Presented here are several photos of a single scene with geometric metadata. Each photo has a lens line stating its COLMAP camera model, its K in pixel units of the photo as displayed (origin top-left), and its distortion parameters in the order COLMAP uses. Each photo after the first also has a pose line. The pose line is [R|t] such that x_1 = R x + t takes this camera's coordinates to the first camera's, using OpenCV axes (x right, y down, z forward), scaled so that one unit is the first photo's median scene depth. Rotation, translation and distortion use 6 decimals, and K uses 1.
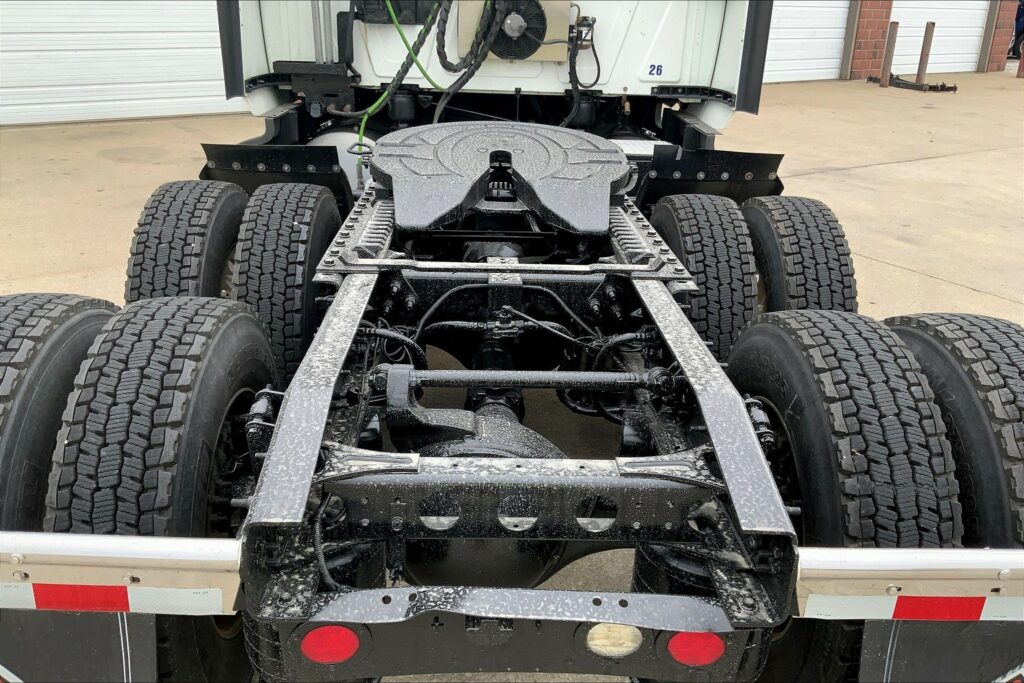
lens RADIAL K [[843.6, 0, 512.0], [0, 843.6, 341.5], [0, 0, 1]] dist [0.097054, -0.171283]
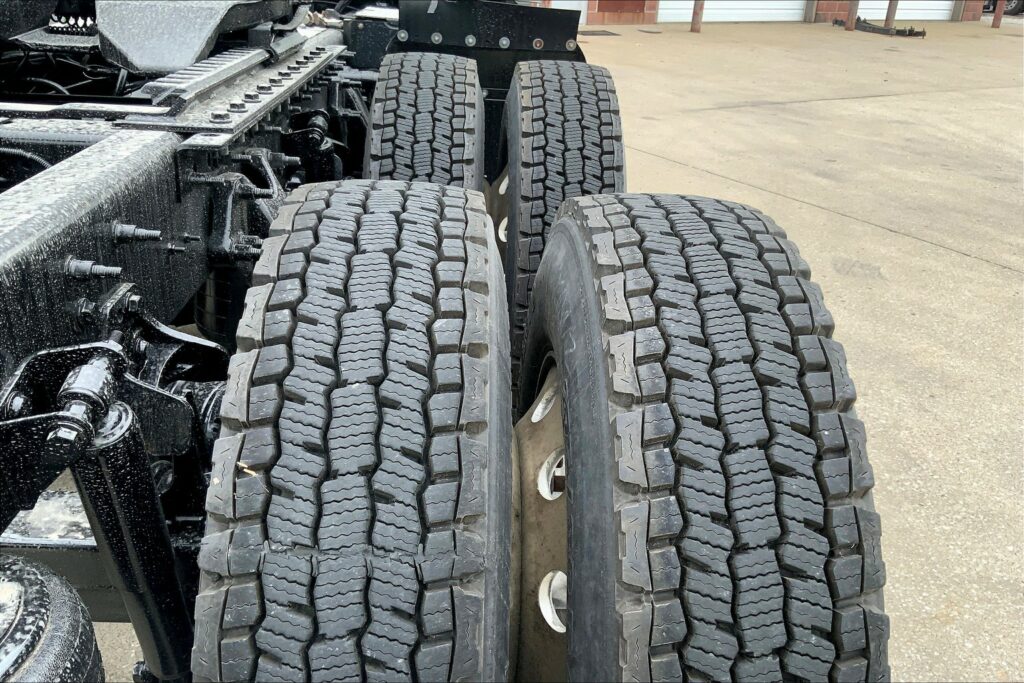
lens RADIAL K [[818.0, 0, 512.0], [0, 818.0, 341.5], [0, 0, 1]] dist [0.097337, -0.179059]
pose [[0.999745, 0.021624, 0.006488, 0.209166], [-0.021931, 0.998425, 0.051637, 0.017063], [-0.005361, -0.051766, 0.998645, 0.235609]]
